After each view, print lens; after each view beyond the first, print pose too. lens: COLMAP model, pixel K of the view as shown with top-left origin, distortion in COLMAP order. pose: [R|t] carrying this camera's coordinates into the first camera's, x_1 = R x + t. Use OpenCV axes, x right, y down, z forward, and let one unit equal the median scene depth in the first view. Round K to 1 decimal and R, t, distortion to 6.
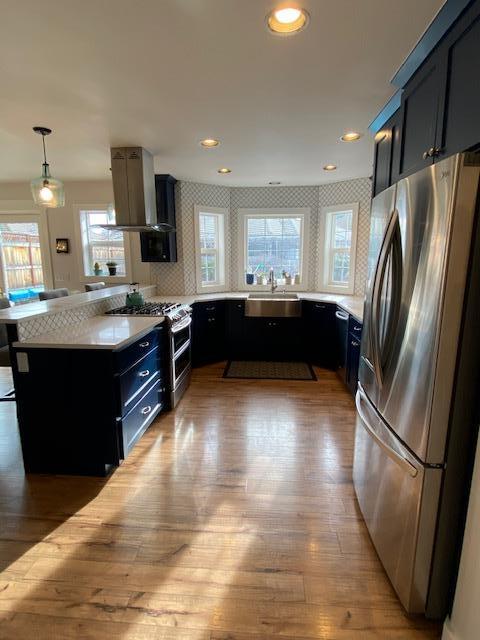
lens RADIAL K [[341.5, 0, 240.2], [0, 341.5, 323.4], [0, 0, 1]] dist [-0.005853, -0.003689]
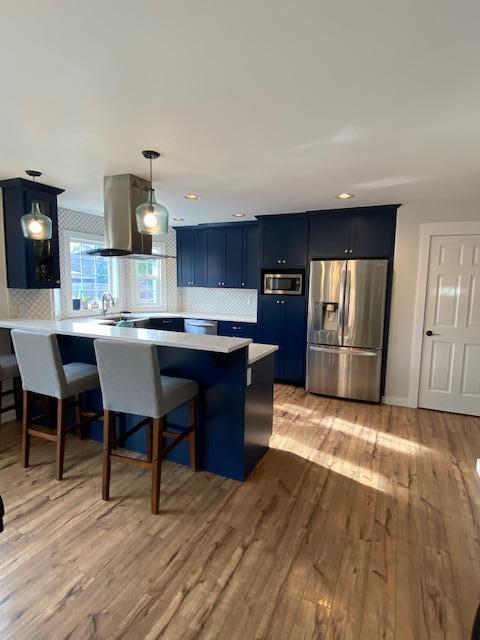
lens RADIAL K [[341.5, 0, 238.2], [0, 341.5, 318.4], [0, 0, 1]] dist [-0.005853, -0.003689]
pose [[0.369175, -0.102410, 0.923700, -1.807177], [0.169303, 0.984690, 0.041506, -0.141397], [-0.913809, 0.141062, 0.380861, 0.596194]]
